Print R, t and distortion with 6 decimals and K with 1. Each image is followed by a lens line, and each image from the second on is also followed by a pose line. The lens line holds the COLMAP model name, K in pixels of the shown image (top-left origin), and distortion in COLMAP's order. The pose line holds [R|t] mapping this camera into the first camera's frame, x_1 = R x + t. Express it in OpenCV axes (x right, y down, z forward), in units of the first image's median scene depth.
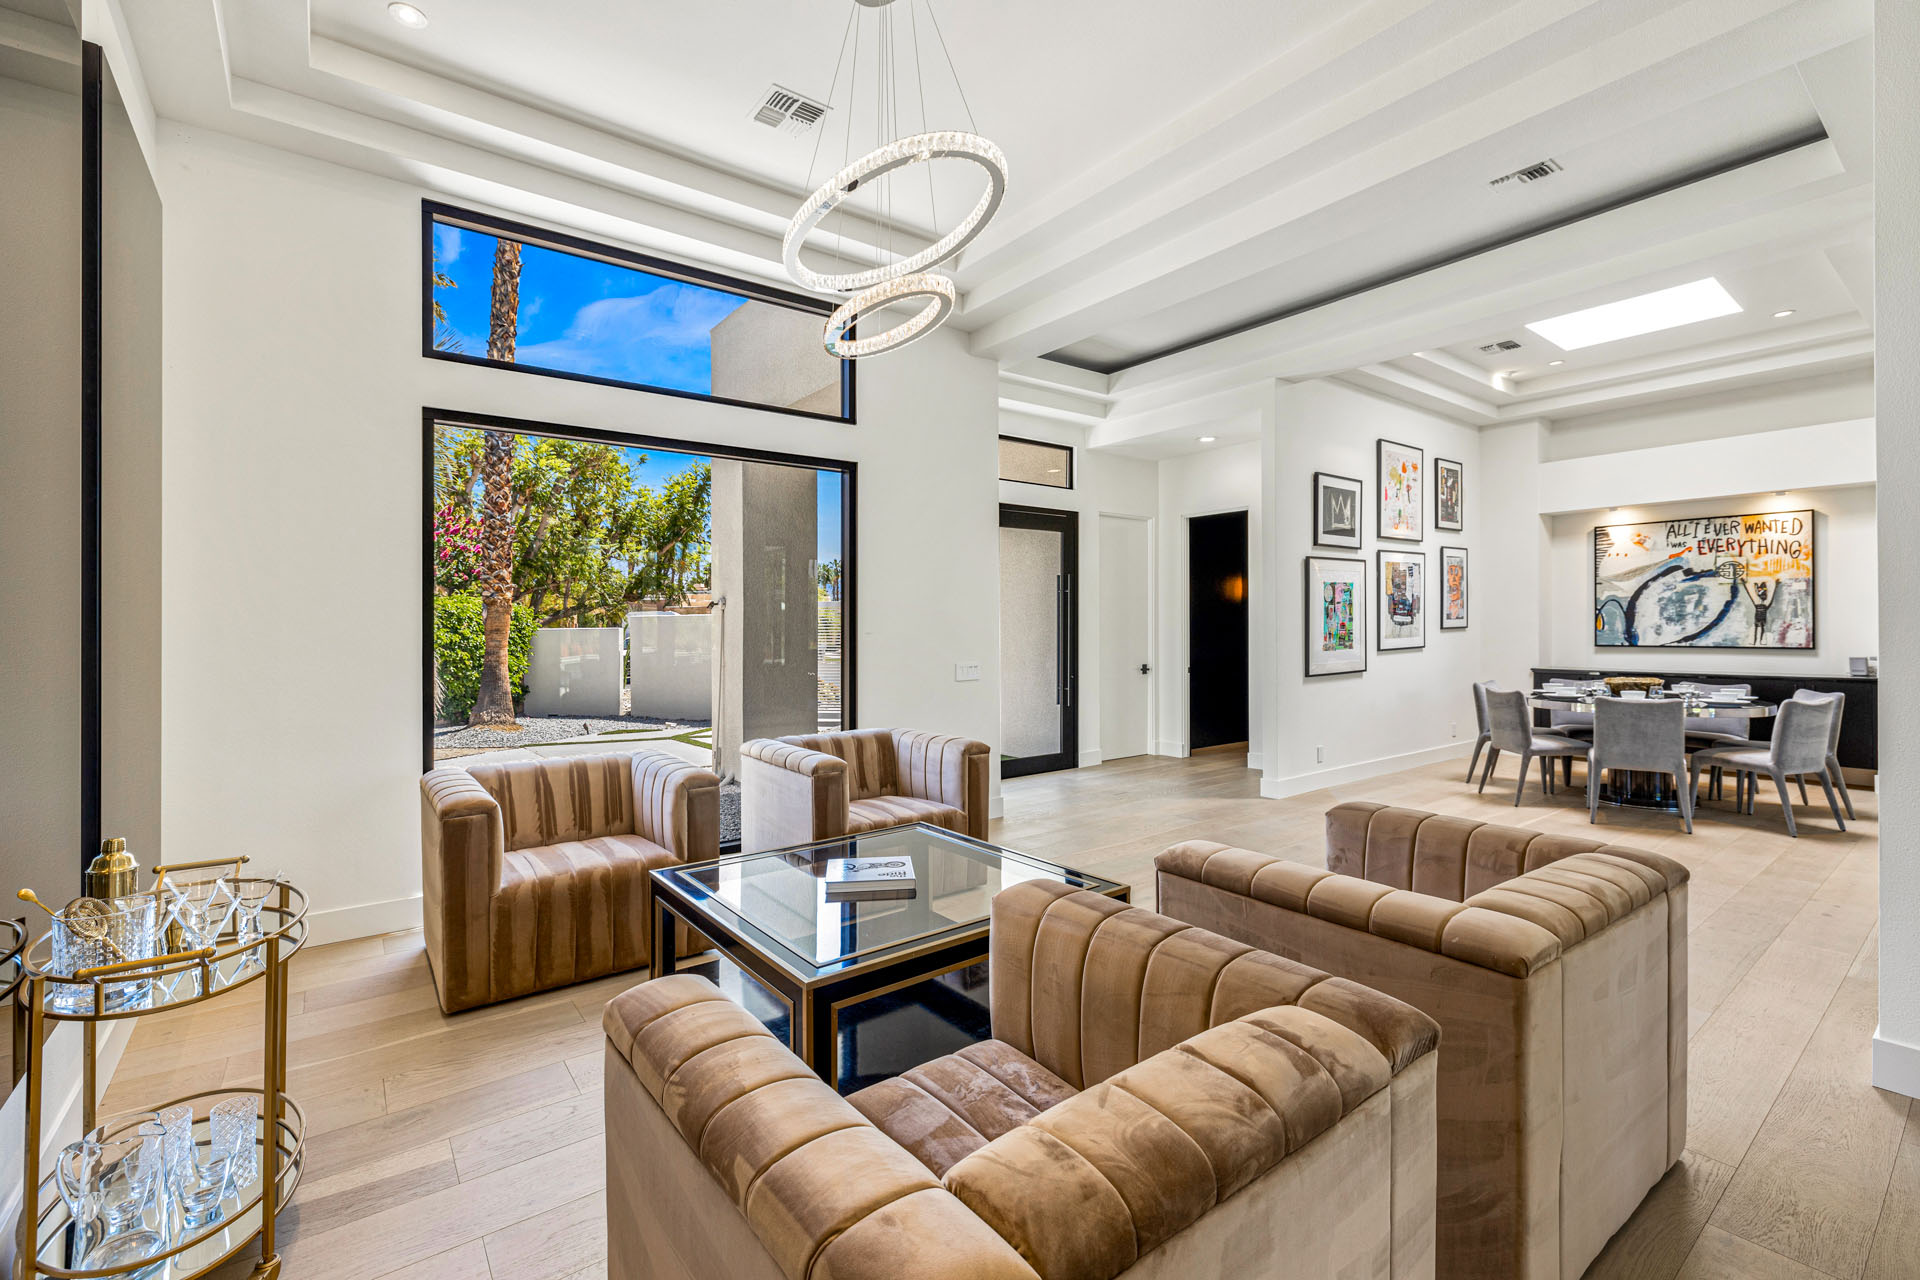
lens RADIAL K [[820.2, 0, 944.0], [0, 820.2, 624.6], [0, 0, 1]] dist [-0.005799, 0.000788]
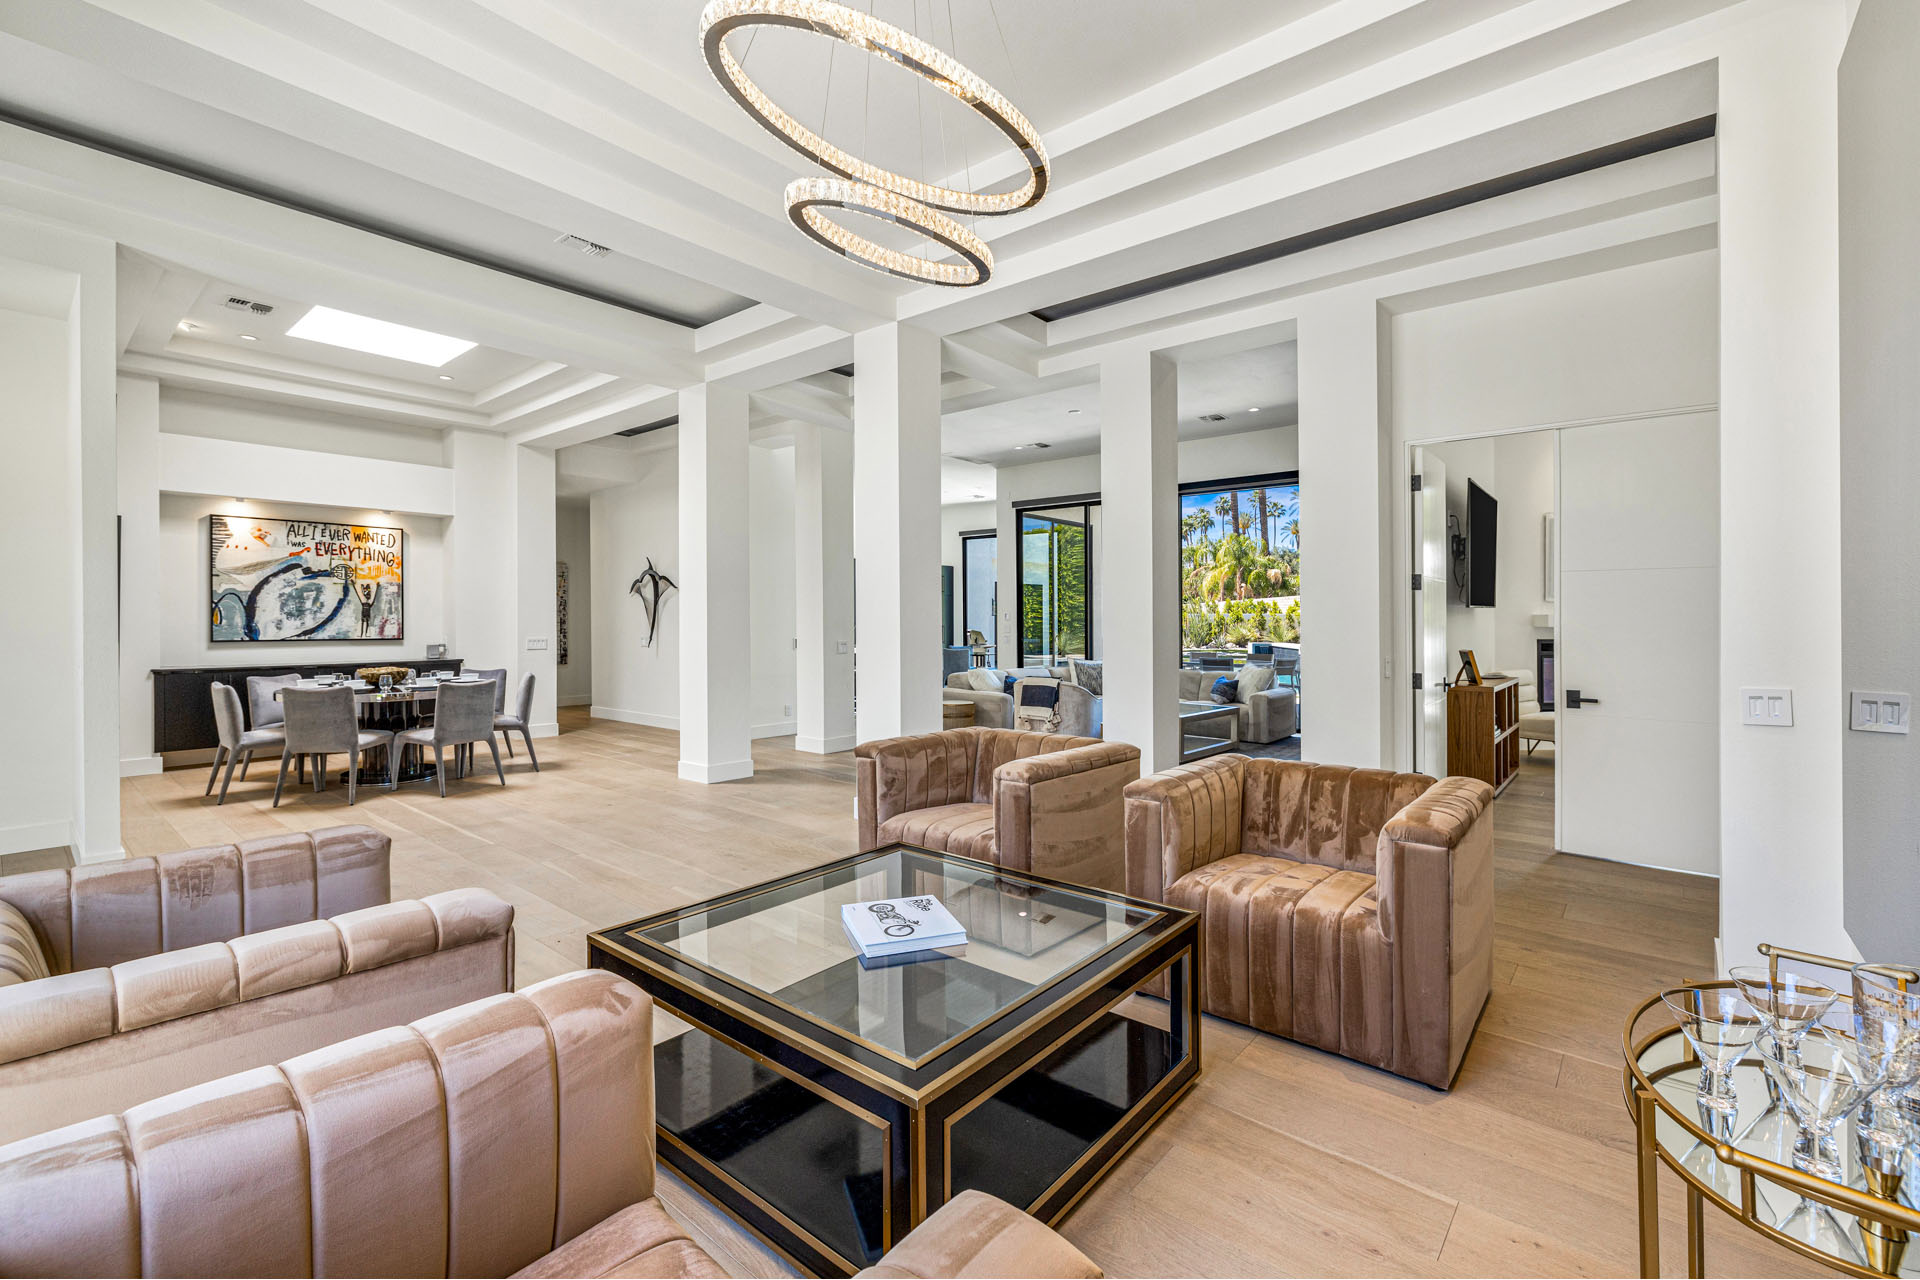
lens RADIAL K [[773.2, 0, 991.3], [0, 773.2, 612.8], [0, 0, 1]] dist [-0.004925, 0.000649]
pose [[-0.253090, 0.014351, 0.967336, -0.302884], [-0.003367, 0.999871, -0.015715, 0.004161], [-0.967437, -0.007234, -0.253009, 0.397026]]
